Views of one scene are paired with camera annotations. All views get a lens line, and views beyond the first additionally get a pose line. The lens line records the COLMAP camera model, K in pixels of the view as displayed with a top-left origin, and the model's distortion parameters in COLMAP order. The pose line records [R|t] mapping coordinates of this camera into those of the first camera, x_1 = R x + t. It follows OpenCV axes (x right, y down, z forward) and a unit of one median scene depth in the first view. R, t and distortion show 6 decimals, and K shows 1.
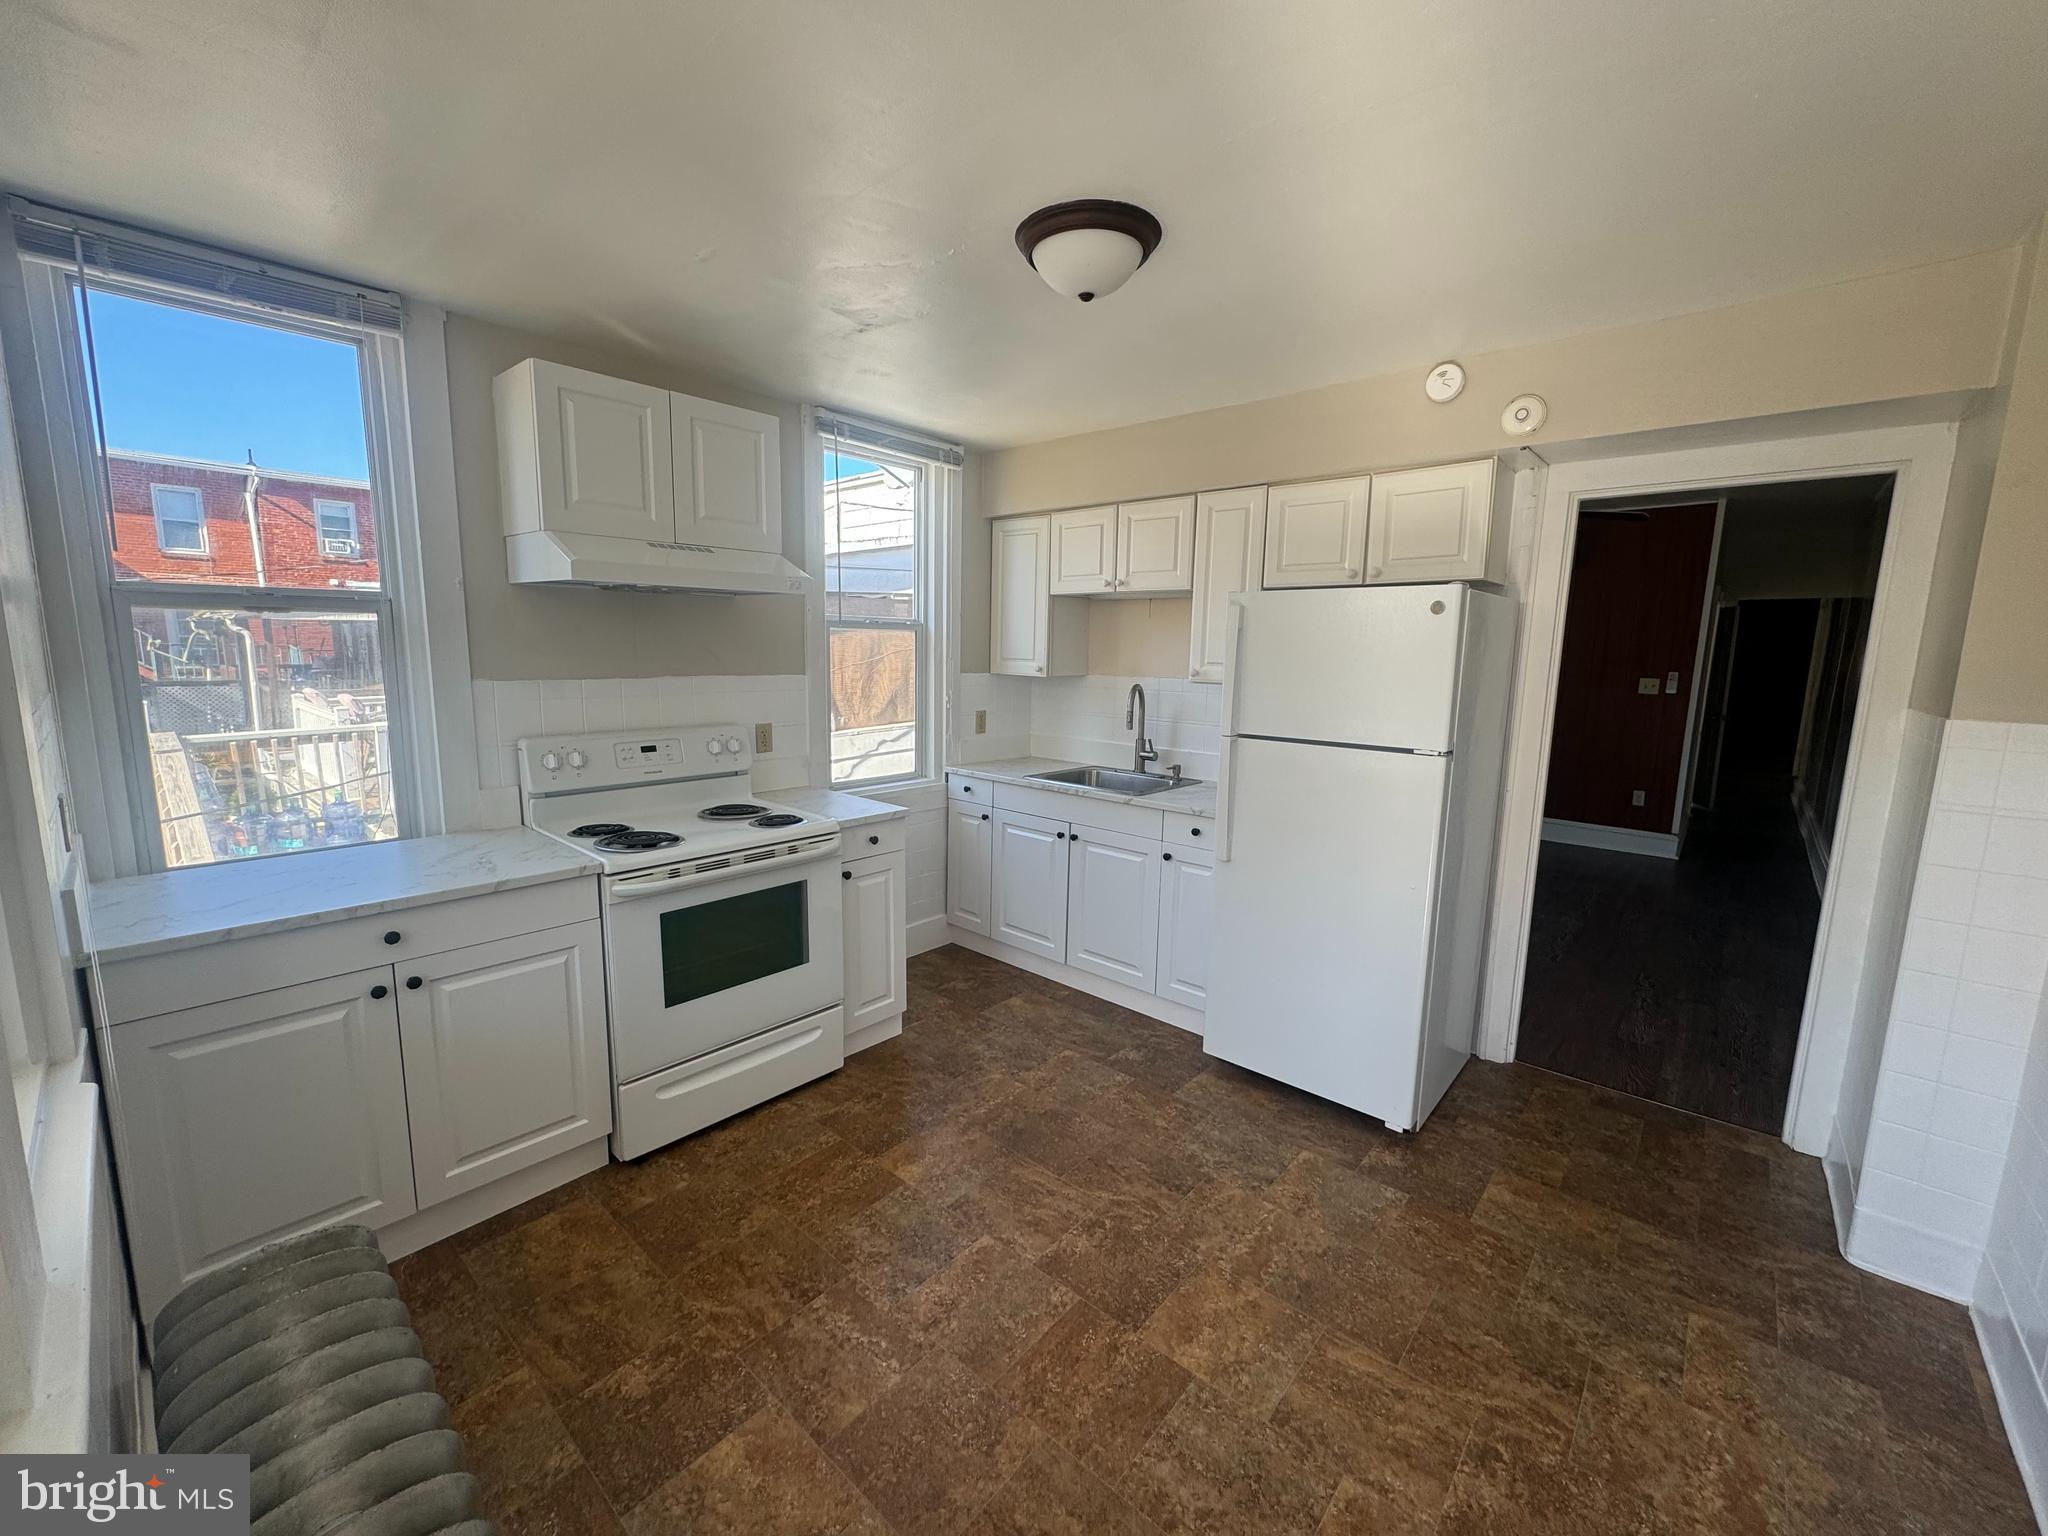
lens RADIAL K [[818.4, 0, 1021.4], [0, 818.4, 768.8], [0, 0, 1]] dist [-0.002082, 0.000563]
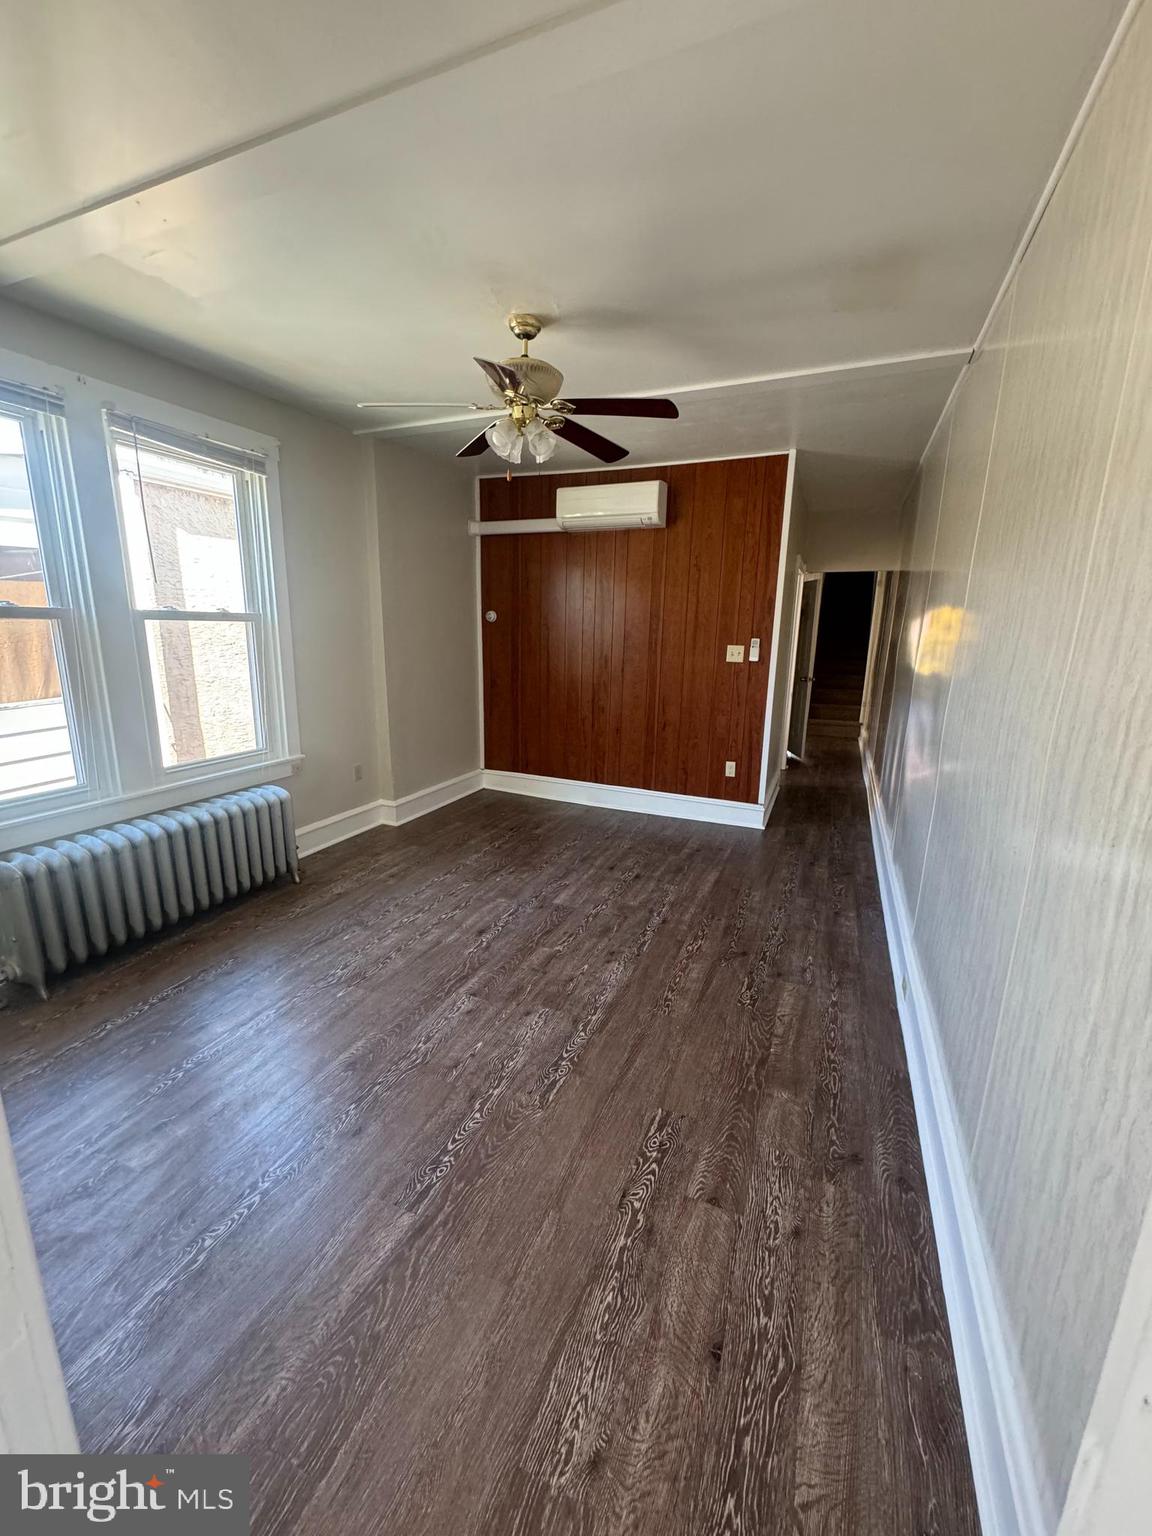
lens RADIAL K [[613.8, 0, 576.0], [0, 613.8, 767.3], [0, 0, 1]] dist [-0.002082, 0.000563]
pose [[0.947802, -0.077947, 0.309186, 0.352311], [0.058065, 0.995640, 0.073006, -0.030671], [-0.313528, -0.051243, 0.948195, 0.360045]]
